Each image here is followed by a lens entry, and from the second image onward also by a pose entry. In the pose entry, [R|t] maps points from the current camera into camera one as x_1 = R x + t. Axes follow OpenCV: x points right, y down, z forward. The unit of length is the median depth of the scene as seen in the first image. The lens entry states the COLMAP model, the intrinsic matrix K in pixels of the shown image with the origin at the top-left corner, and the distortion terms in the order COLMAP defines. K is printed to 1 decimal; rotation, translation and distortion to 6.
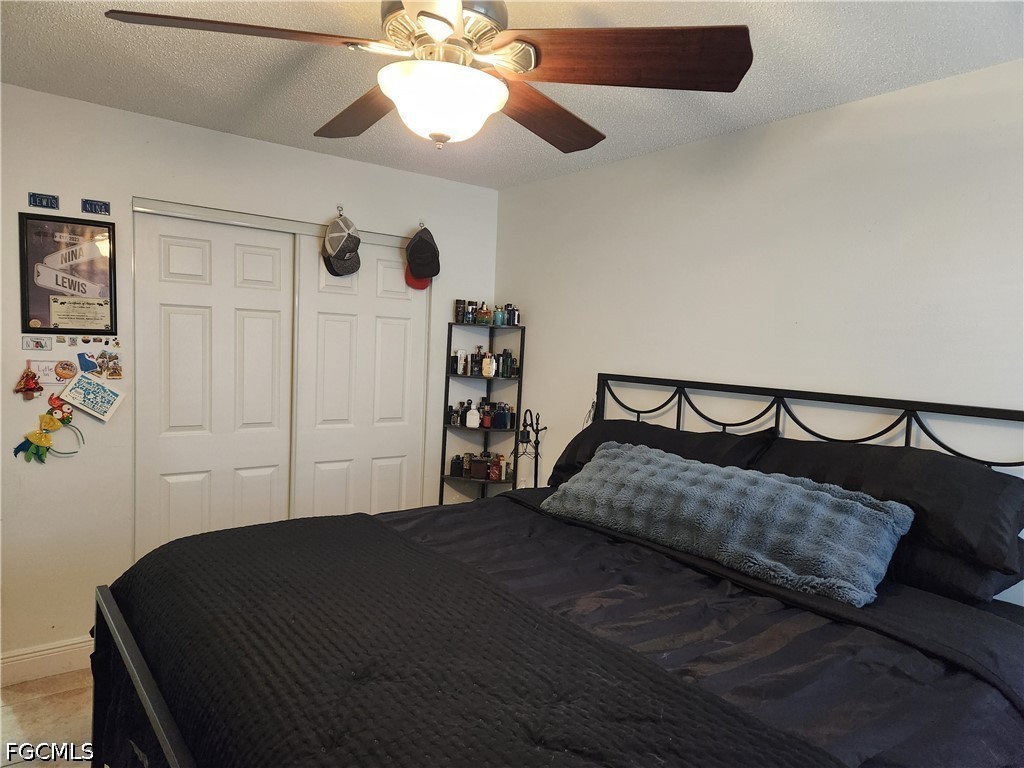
lens RADIAL K [[683.2, 0, 512.0], [0, 683.2, 384.0], [0, 0, 1]] dist [0.081672, -0.061924]
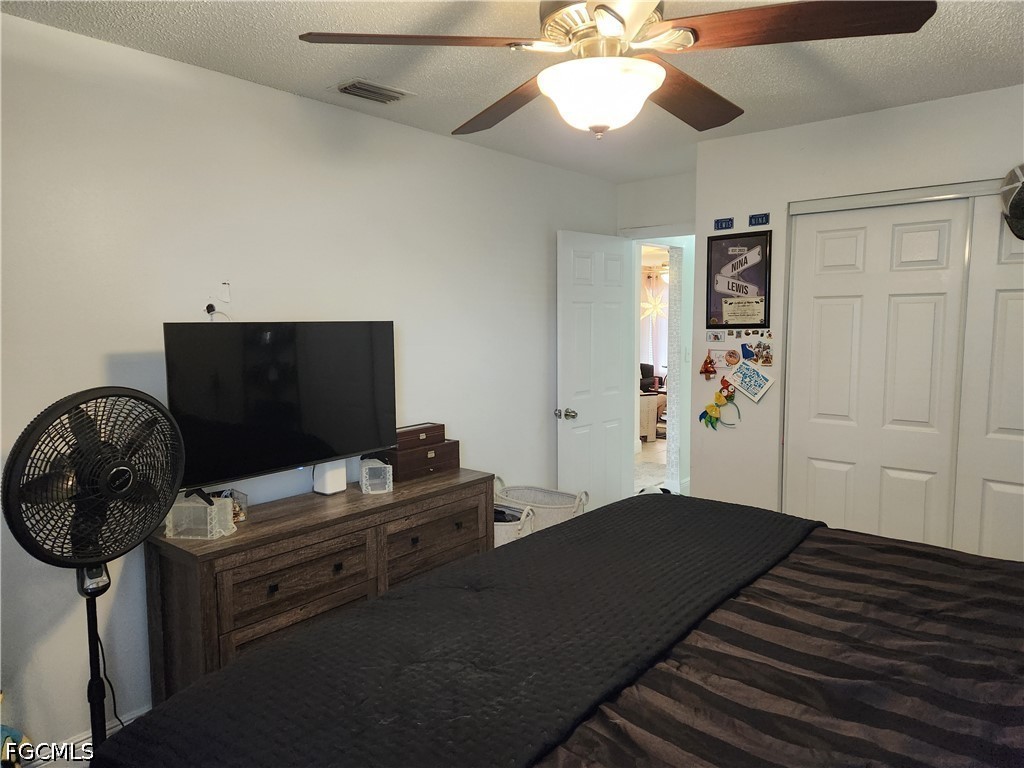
lens RADIAL K [[683.2, 0, 512.0], [0, 683.2, 384.0], [0, 0, 1]] dist [0.081672, -0.061924]
pose [[0.223041, 0.052667, -0.973385, 0.468164], [-0.044090, 0.998063, 0.043900, -0.009490], [0.973812, 0.033125, 0.224931, 0.345864]]
